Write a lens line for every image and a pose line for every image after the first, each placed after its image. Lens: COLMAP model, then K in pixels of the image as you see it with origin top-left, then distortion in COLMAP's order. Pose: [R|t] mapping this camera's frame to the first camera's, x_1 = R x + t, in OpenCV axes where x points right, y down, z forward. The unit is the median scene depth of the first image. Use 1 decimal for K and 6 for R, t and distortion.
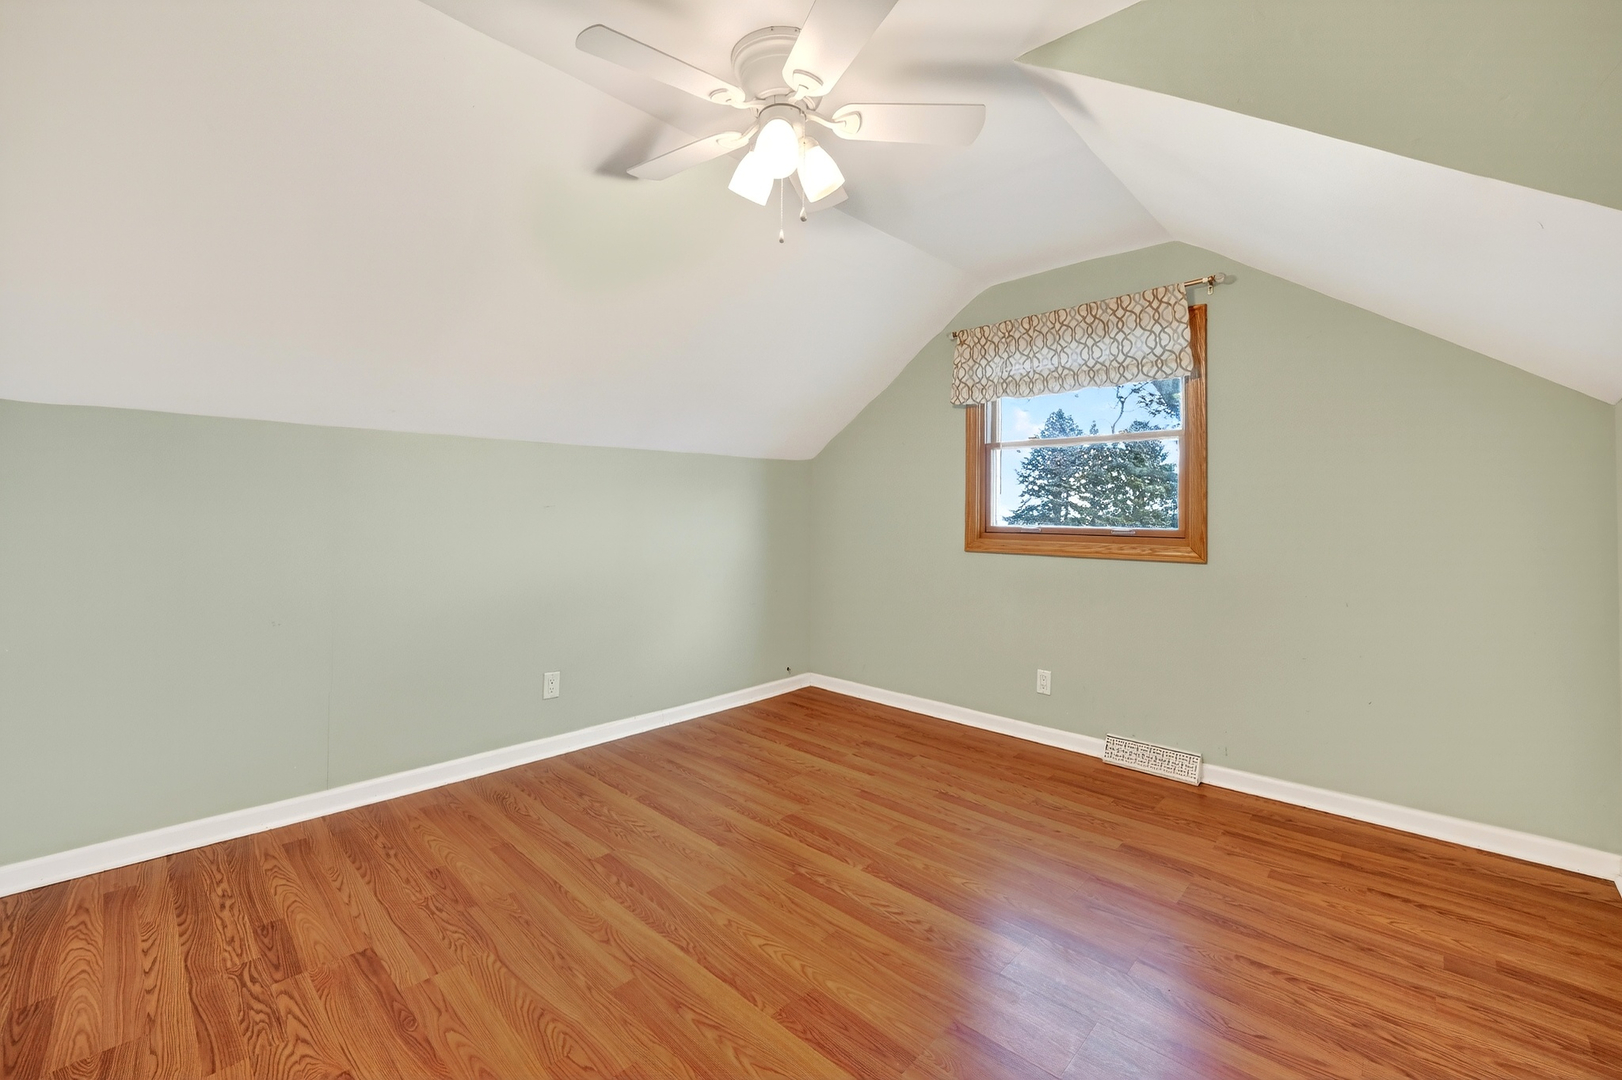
lens RADIAL K [[657.4, 0, 814.9], [0, 657.4, 529.1], [0, 0, 1]] dist [-0.029407, 0.006494]
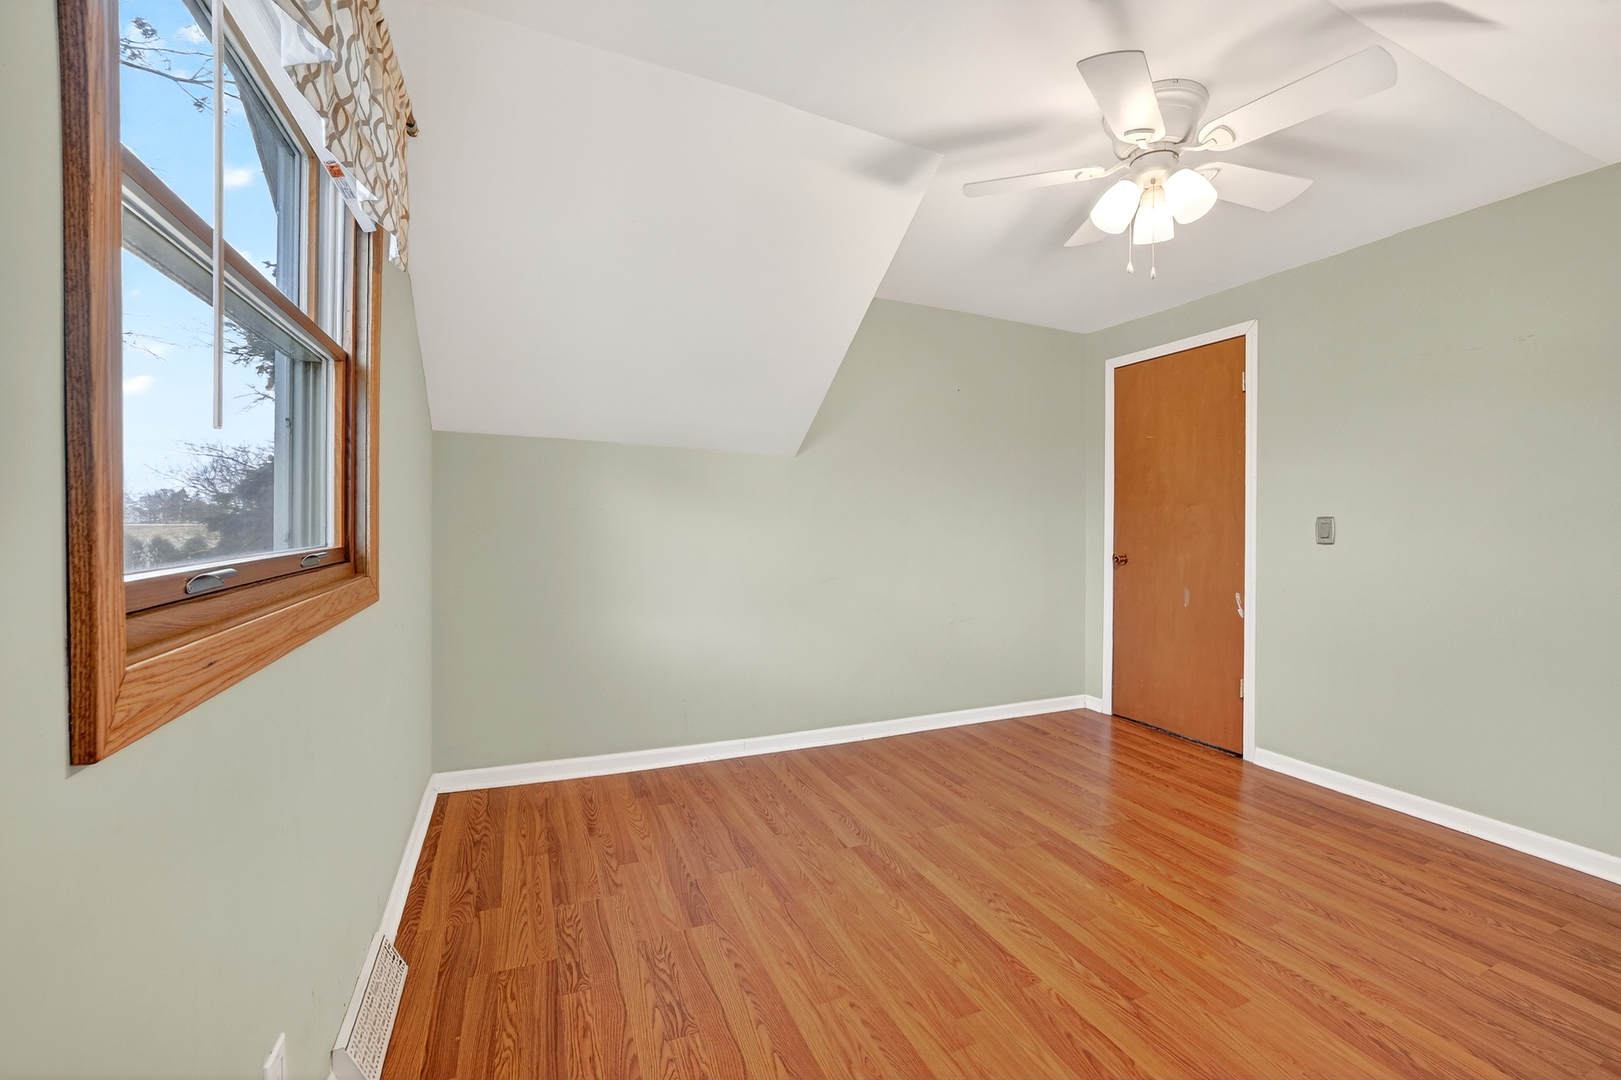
lens RADIAL K [[657.0, 0, 814.4], [0, 657.0, 529.1], [0, 0, 1]] dist [-0.029407, 0.006494]
pose [[-0.921787, -0.022231, 0.387060, 0.035236], [-0.009883, 0.999378, 0.033863, -0.044064], [-0.387572, 0.027389, -0.921433, 1.869226]]
